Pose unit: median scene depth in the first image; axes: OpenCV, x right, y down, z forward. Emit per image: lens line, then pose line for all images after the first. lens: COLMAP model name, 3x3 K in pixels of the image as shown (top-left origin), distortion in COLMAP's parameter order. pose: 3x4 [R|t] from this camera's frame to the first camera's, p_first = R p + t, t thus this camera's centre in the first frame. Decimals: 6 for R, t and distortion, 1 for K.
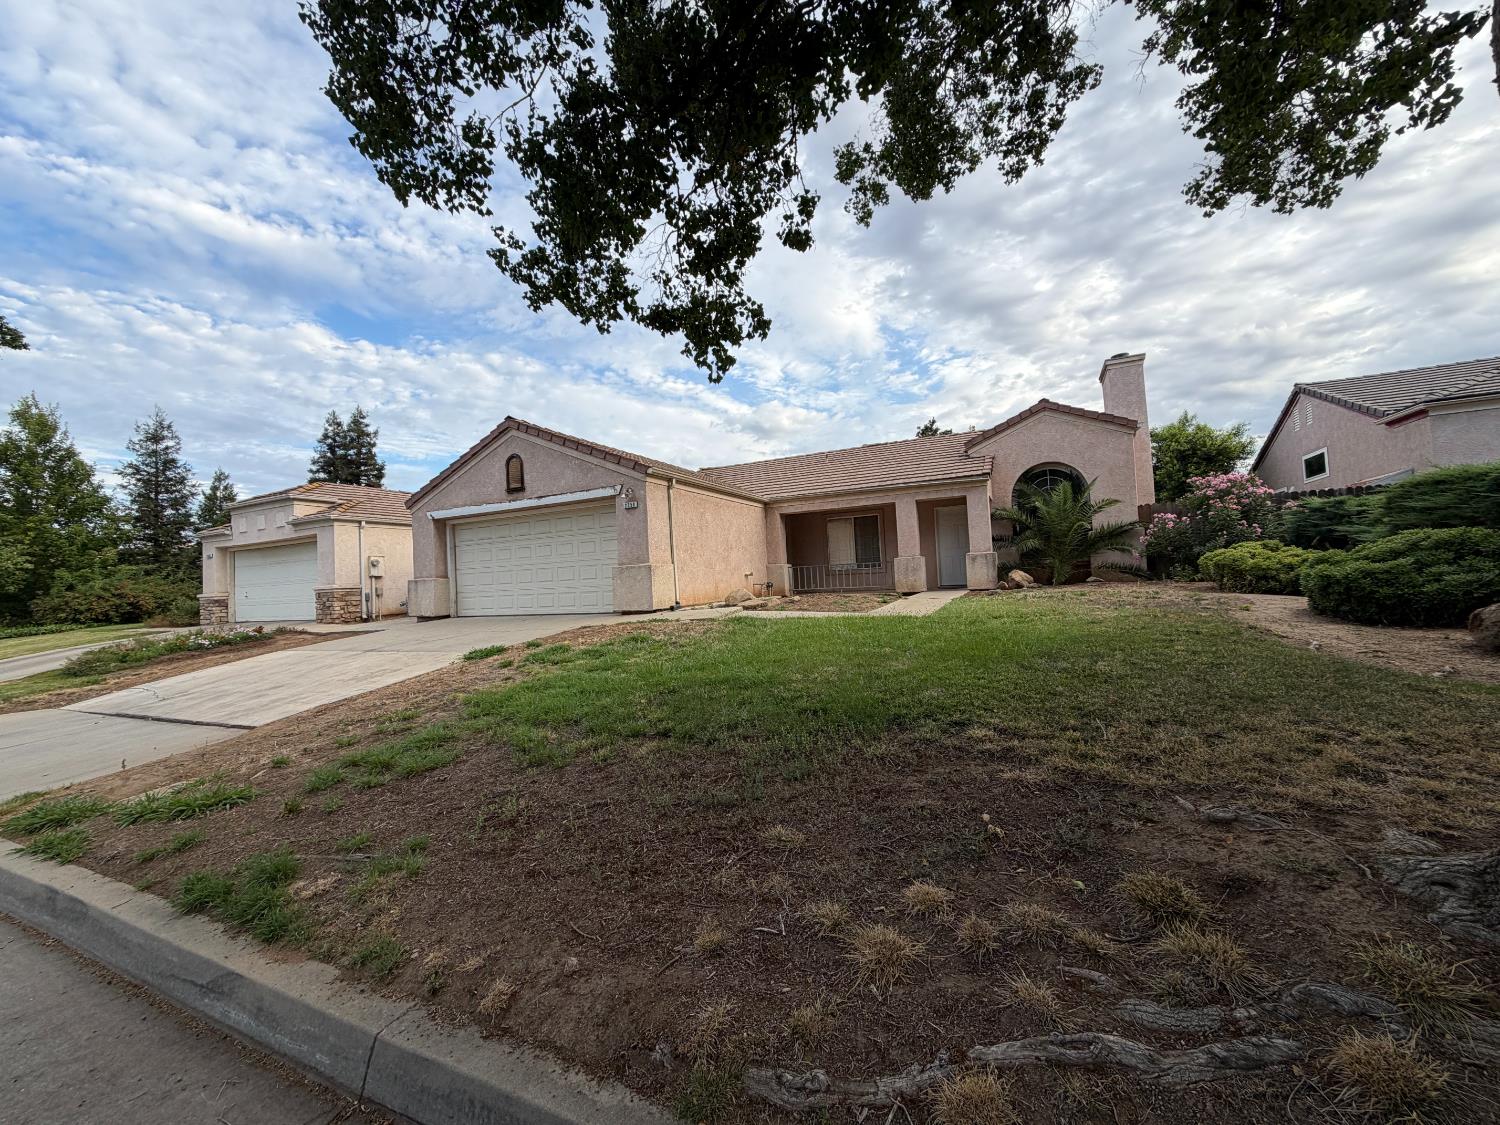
lens RADIAL K [[591.6, 0, 750.0], [0, 591.6, 562.5], [0, 0, 1]] dist [0.000112, -0.003479]
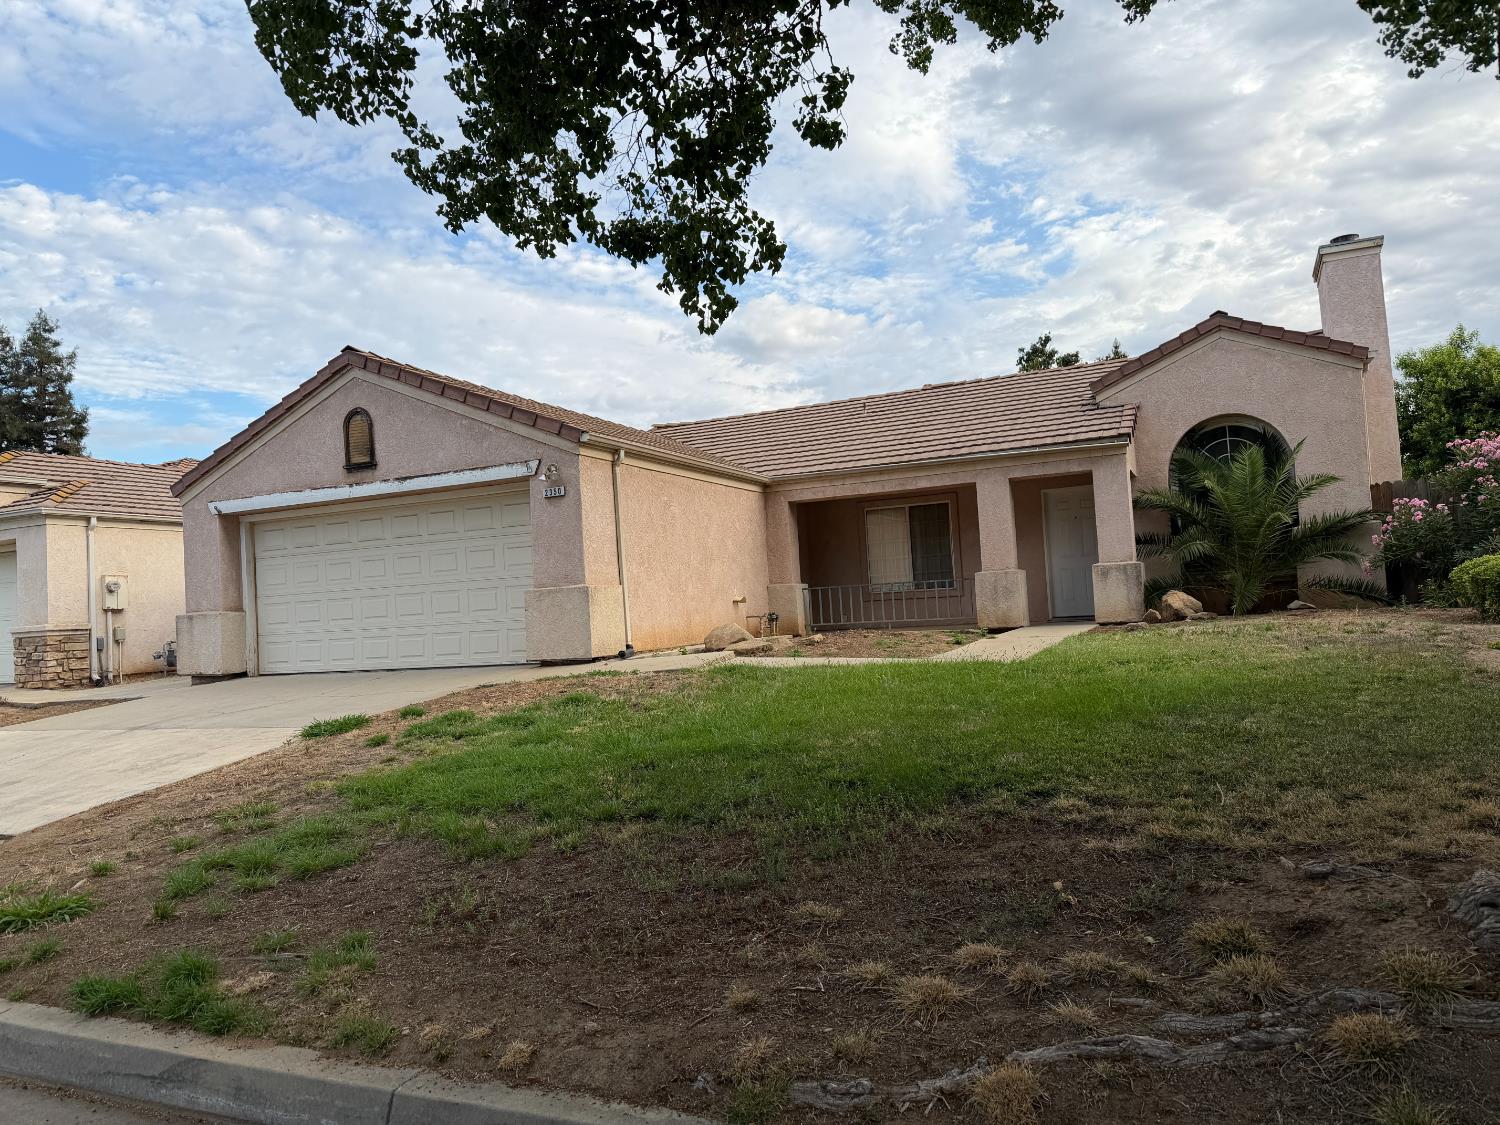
lens RADIAL K [[1047.1, 0, 742.0], [0, 1047.1, 574.0], [0, 0, 1]] dist [0.083918, -0.106587]
pose [[0.999909, -0.007369, 0.011274, -0.015274], [0.007438, 0.999954, -0.006055, -0.001616], [-0.011229, 0.006138, 0.999918, -0.120402]]
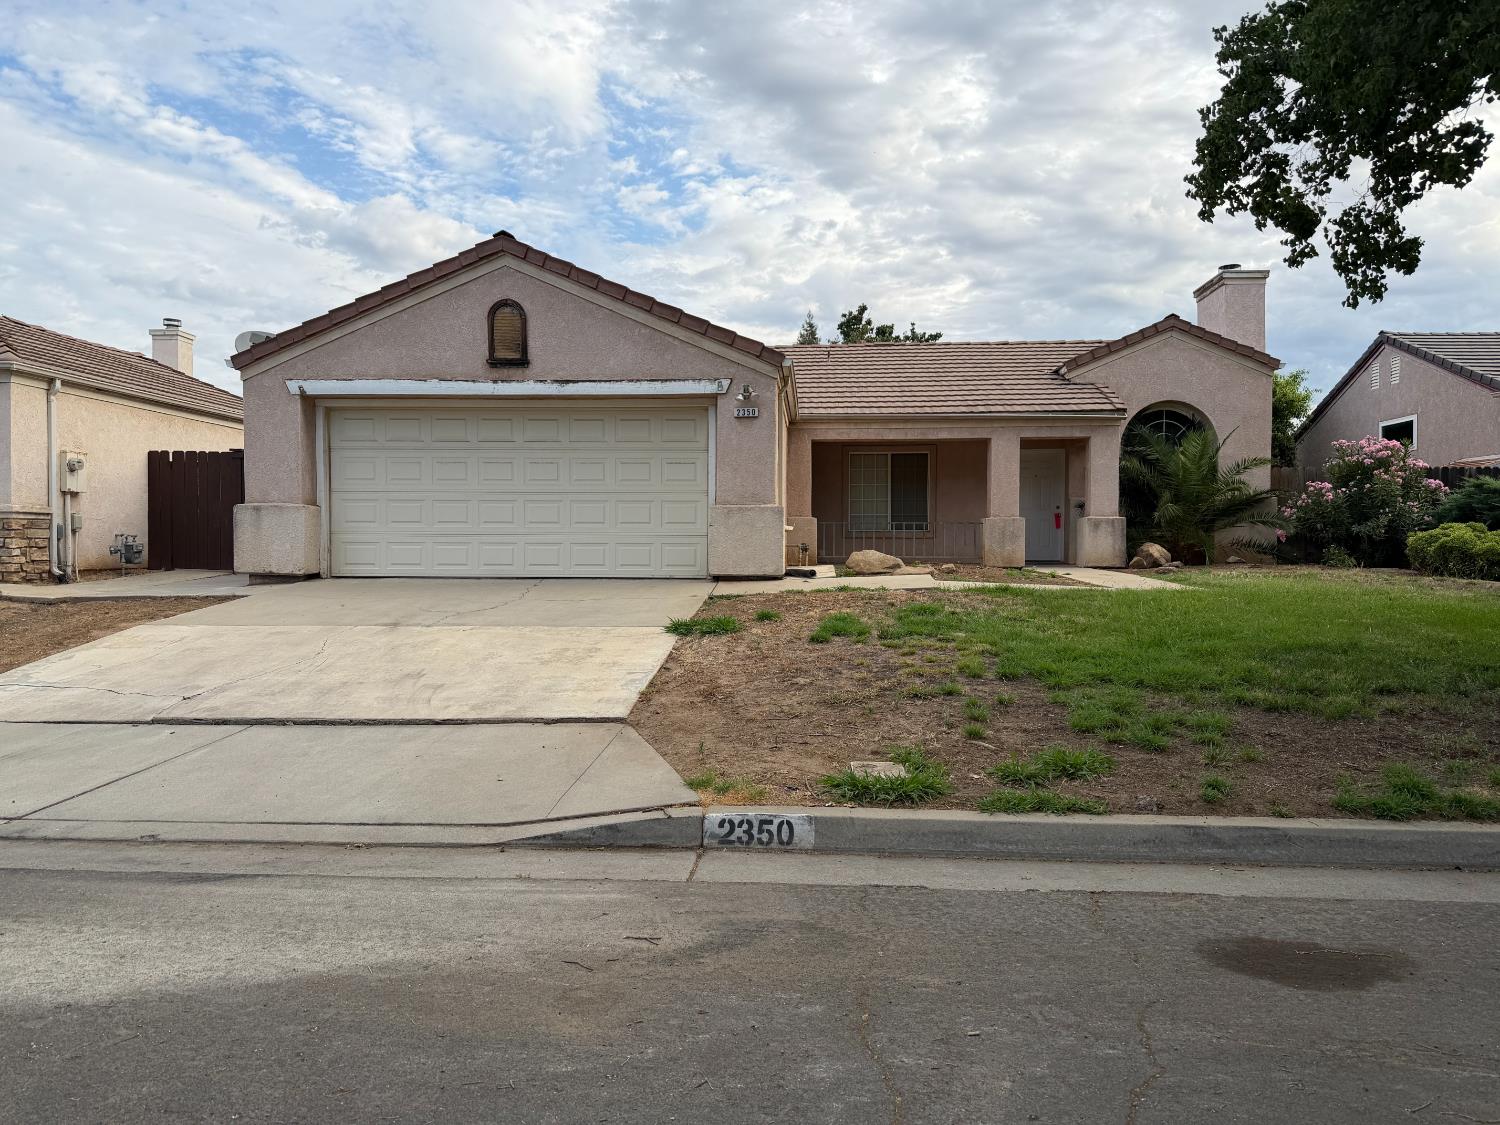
lens RADIAL K [[1070.1, 0, 746.1], [0, 1070.1, 604.9], [0, 0, 1]] dist [0.090010, -0.123281]
pose [[0.925879, 0.028811, 0.376720, -0.663646], [-0.056941, 0.996340, 0.063747, 0.040234], [-0.373504, -0.080473, 0.924131, -0.110063]]
